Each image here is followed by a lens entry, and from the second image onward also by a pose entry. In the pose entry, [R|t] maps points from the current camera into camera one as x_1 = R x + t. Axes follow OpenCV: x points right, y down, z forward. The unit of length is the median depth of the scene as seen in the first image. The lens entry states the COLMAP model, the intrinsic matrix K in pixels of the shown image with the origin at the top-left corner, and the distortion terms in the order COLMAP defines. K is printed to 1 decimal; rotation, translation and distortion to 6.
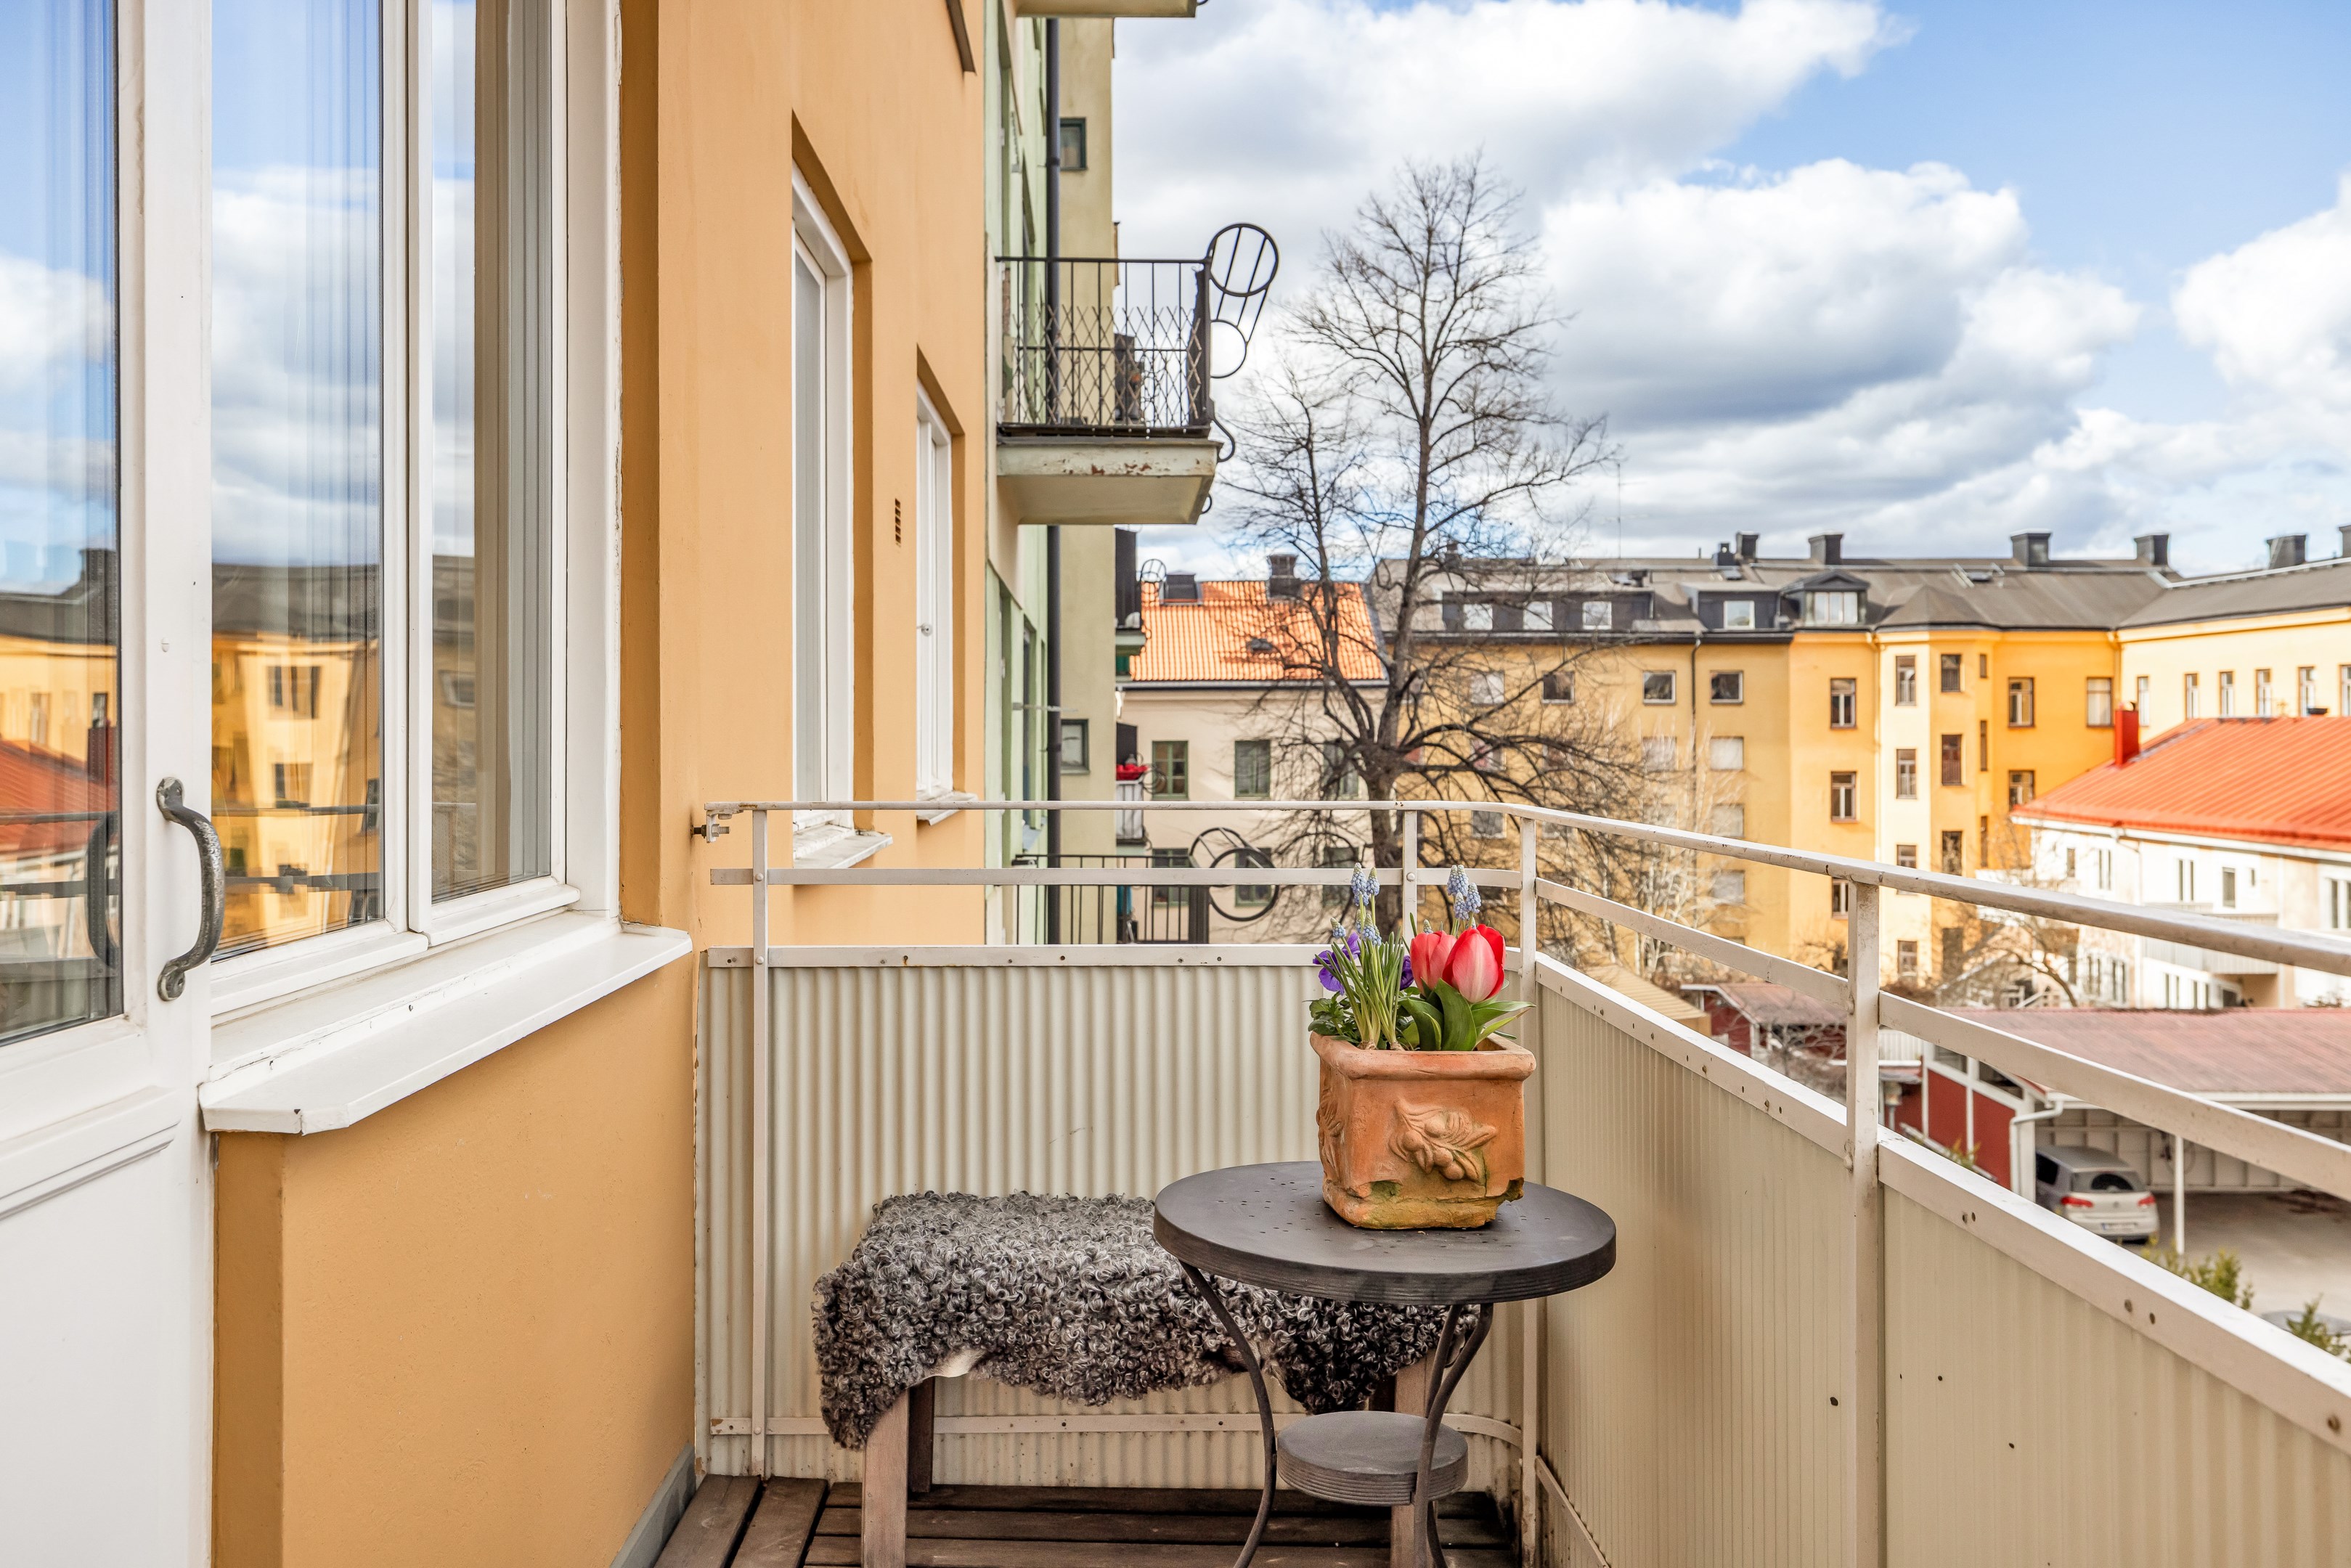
lens RADIAL K [[1979.1, 0, 1175.5], [0, 1979.1, 784.0], [0, 0, 1]] dist [-0.004594, -0.001474]
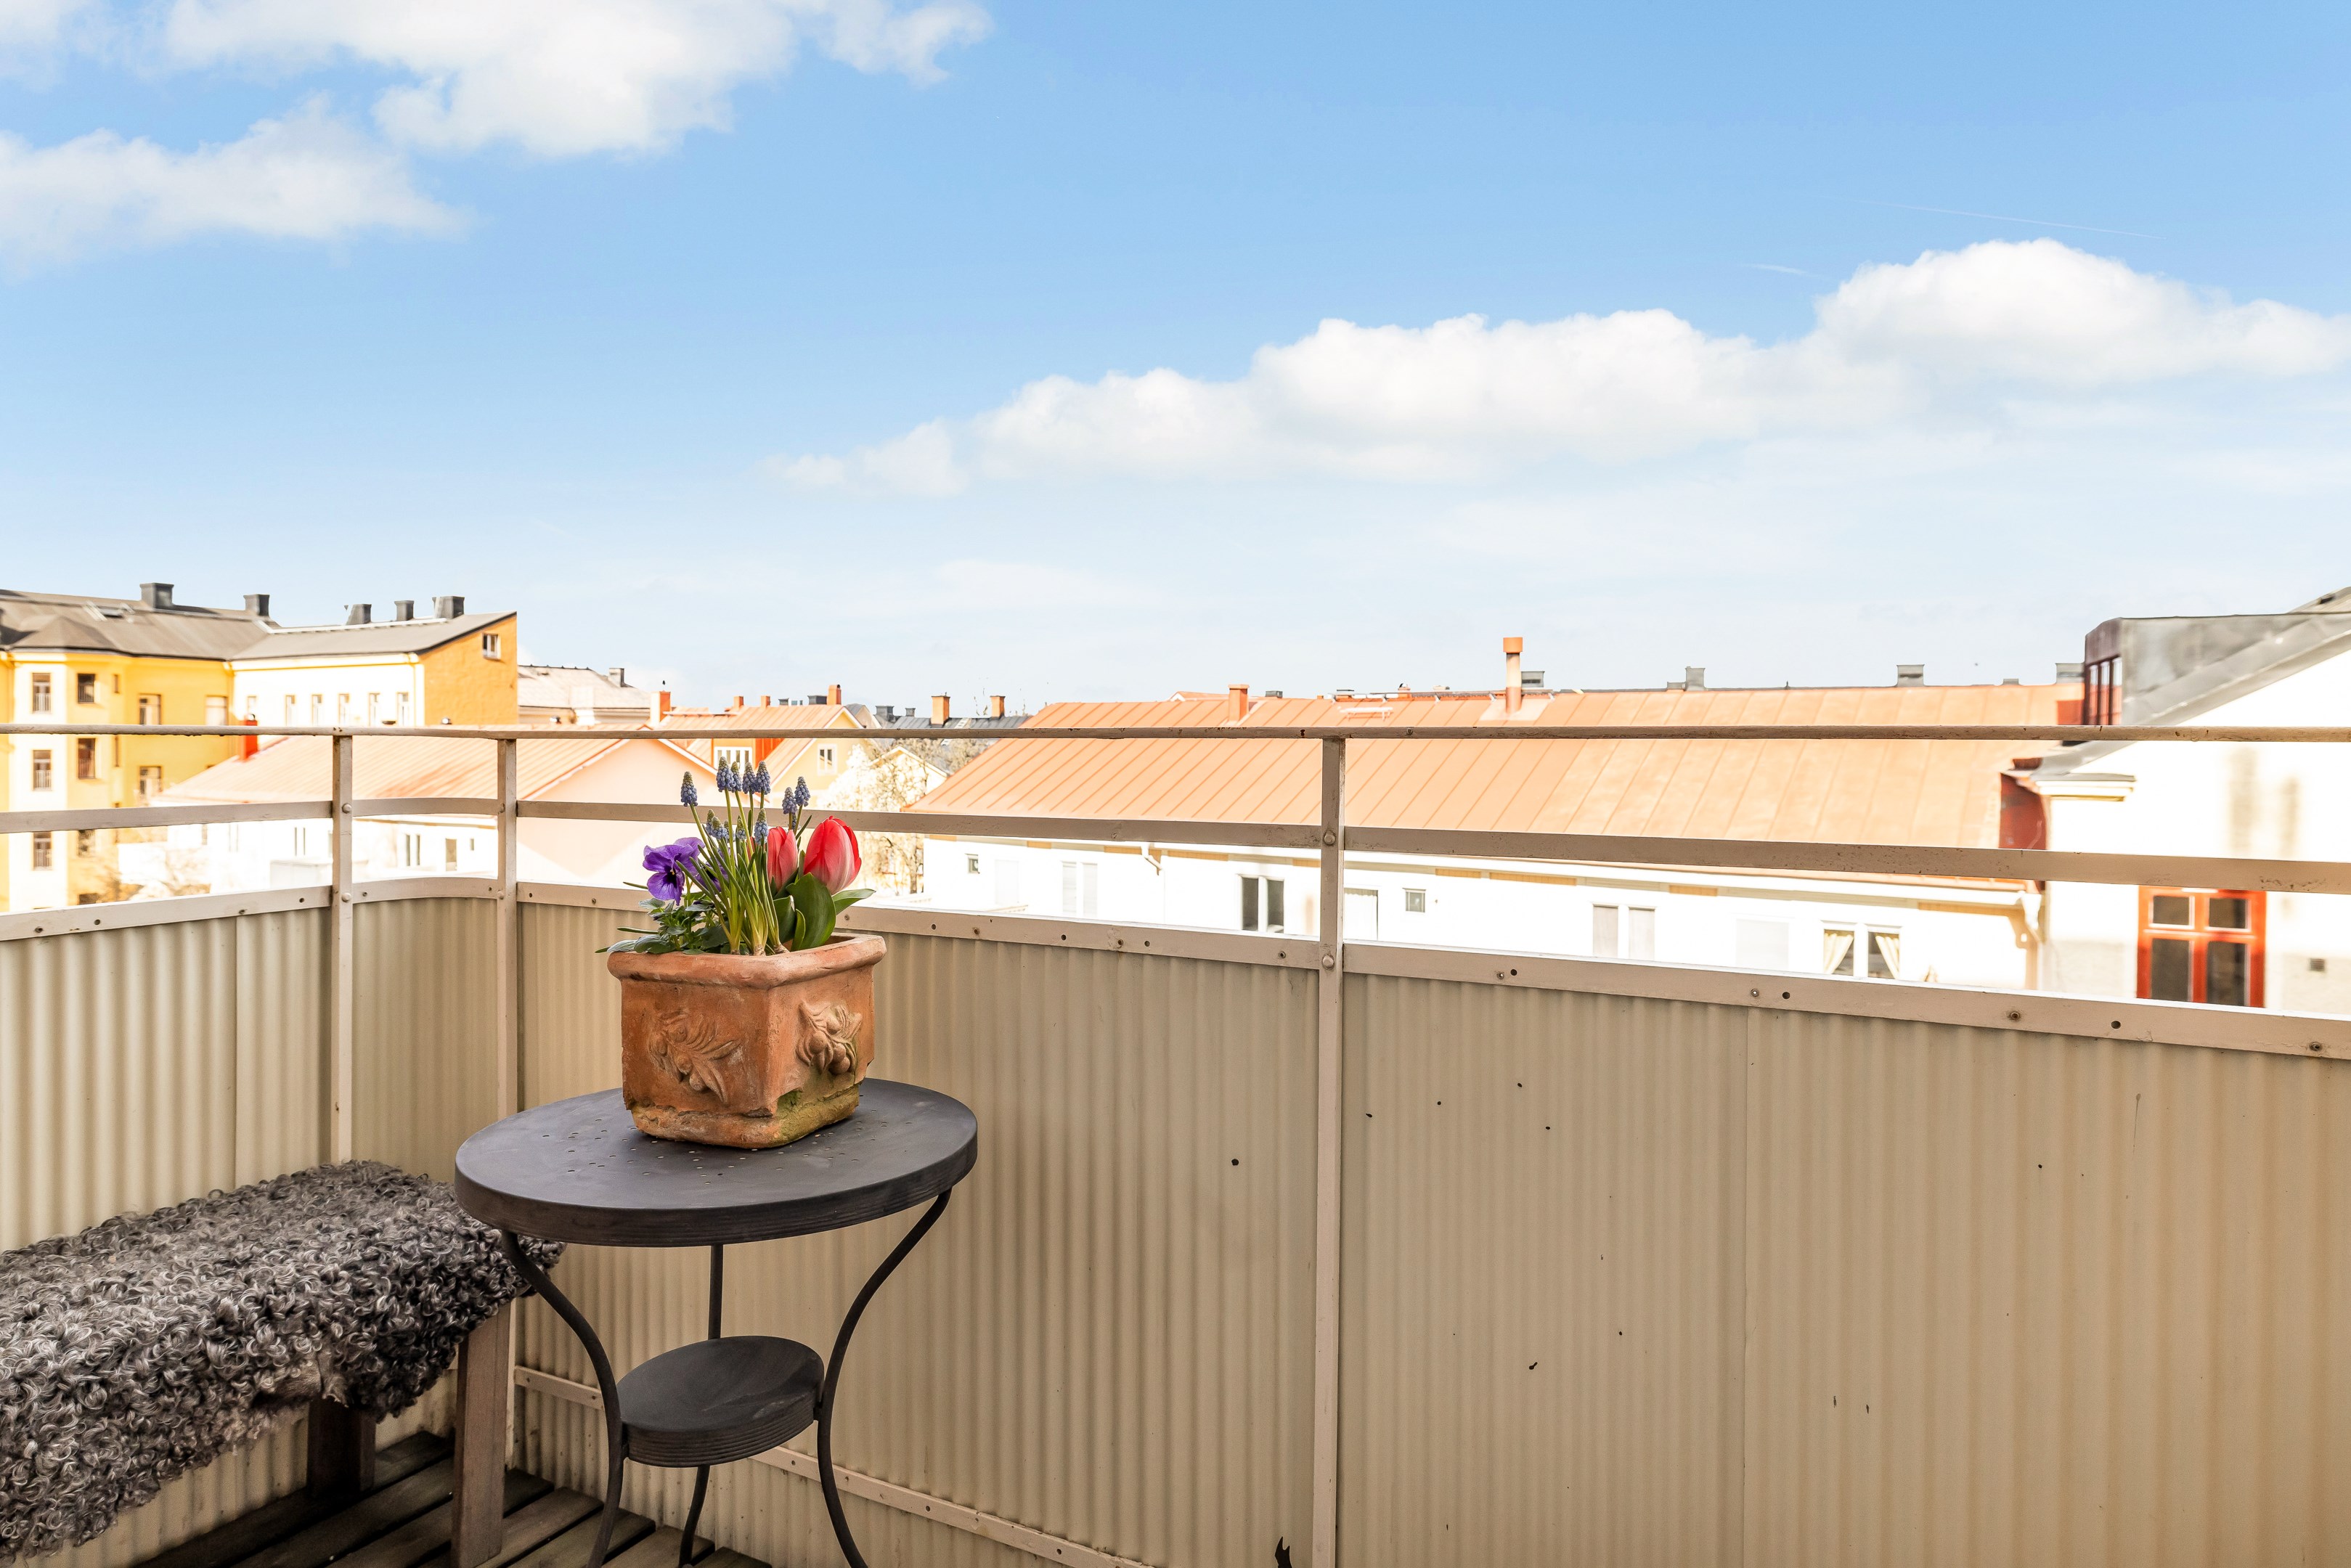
lens RADIAL K [[1294.0, 0, 1175.5], [0, 1294.0, 784.0], [0, 0, 1]] dist [0.001347, -0.000413]
pose [[0.465723, -0.025177, 0.884572, -0.269316], [0.018697, 0.999652, 0.018609, 0.036321], [-0.884733, 0.007872, 0.466032, 0.426176]]
